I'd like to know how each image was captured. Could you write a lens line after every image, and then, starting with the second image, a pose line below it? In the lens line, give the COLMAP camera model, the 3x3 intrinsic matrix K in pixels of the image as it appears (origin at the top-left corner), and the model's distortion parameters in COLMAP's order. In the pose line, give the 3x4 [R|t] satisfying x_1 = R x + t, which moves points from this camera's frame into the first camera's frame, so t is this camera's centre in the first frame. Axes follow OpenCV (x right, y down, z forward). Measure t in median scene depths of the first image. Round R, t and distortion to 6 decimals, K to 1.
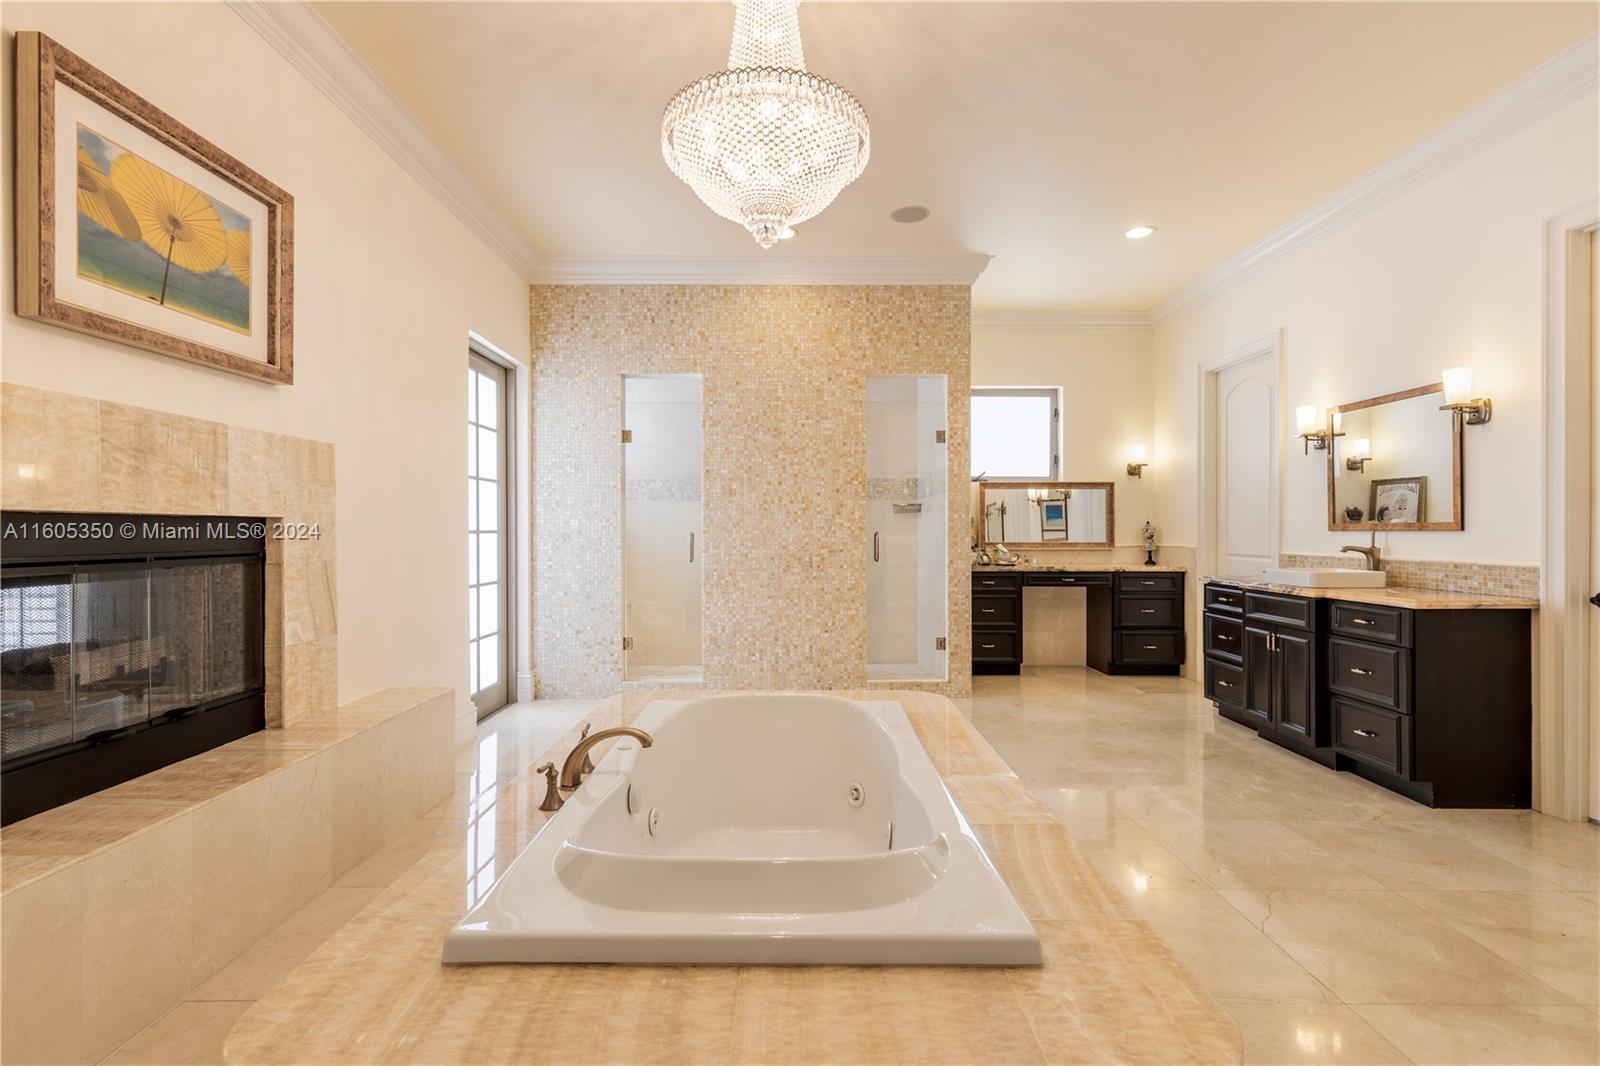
lens RADIAL K [[745.6, 0, 800.0], [0, 745.6, 533.0], [0, 0, 1]] dist [-0.001563, -0.000394]
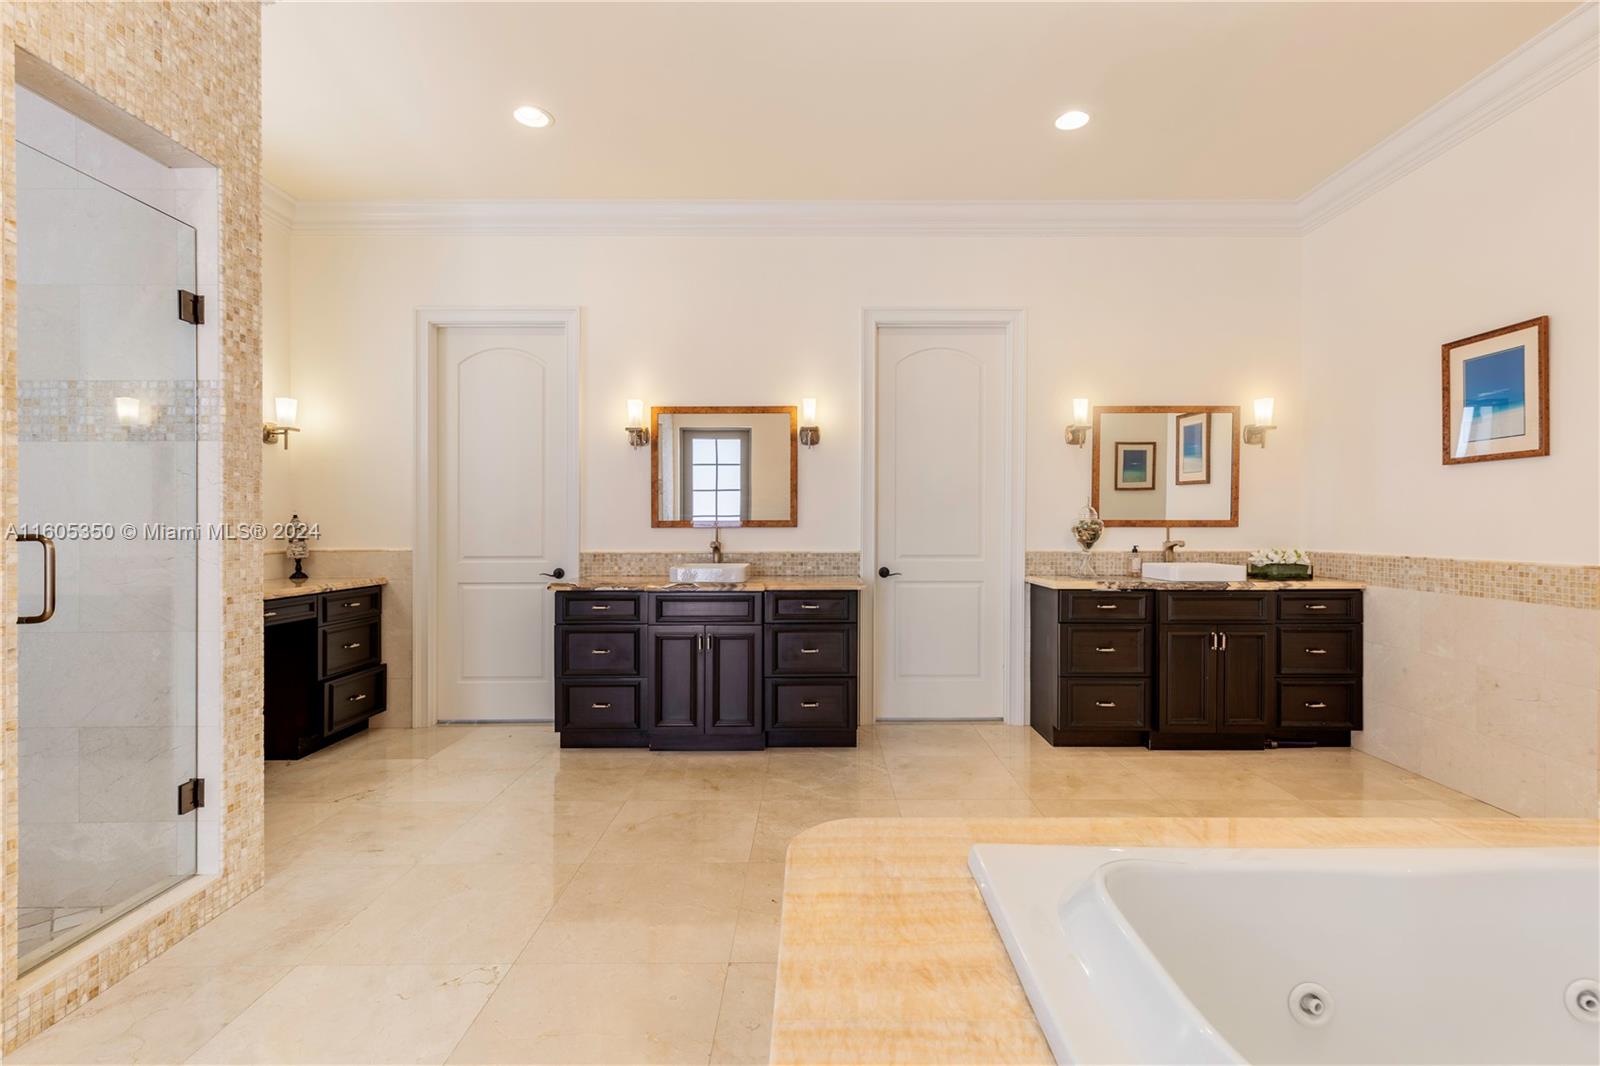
lens RADIAL K [[717.6, 0, 828.8], [0, 717.6, 535.6], [0, 0, 1]] dist [0.000509, -0.000063]
pose [[0.000616, -0.012959, 0.999916, -0.229117], [0.006910, 0.999892, 0.012954, -0.002564], [-0.999976, 0.006902, 0.000705, 0.662756]]
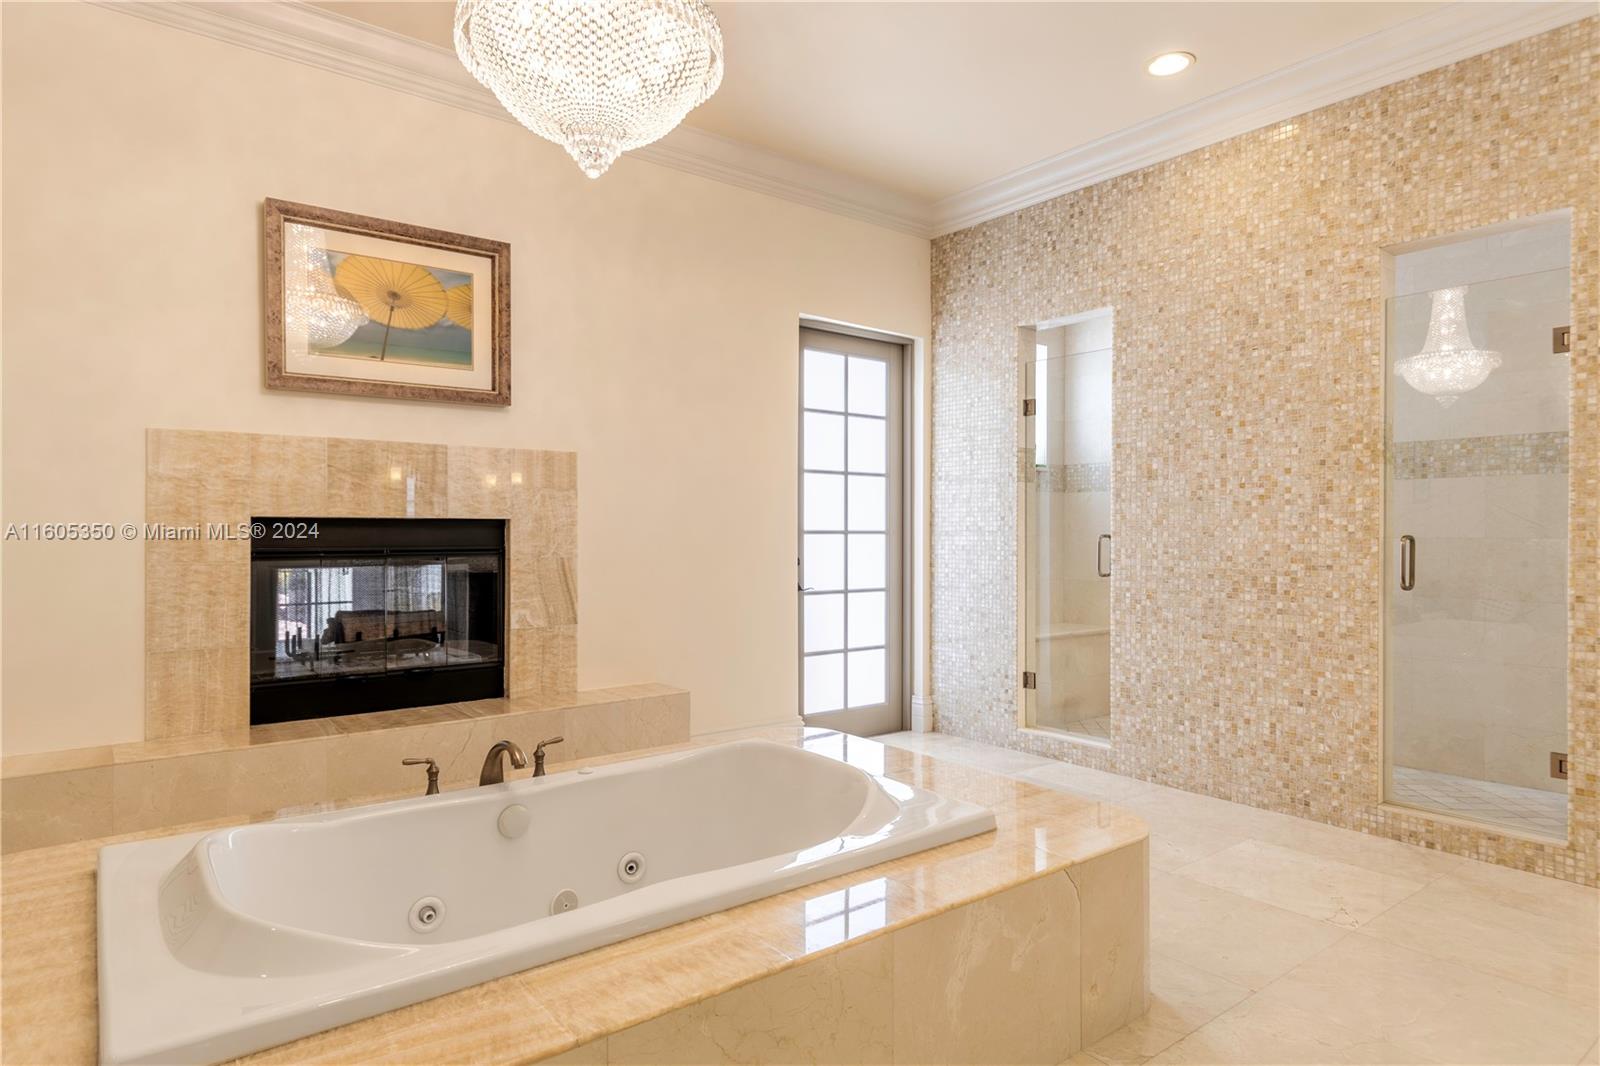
lens RADIAL K [[917.0, 0, 800.0], [0, 917.0, 533.0], [0, 0, 1]] dist [0.000507, -0.001895]
pose [[0.604159, 0.004298, -0.796852, 0.377615], [-0.004951, 0.999986, 0.001641, -0.001890], [0.796848, 0.002954, 0.604172, 0.253793]]
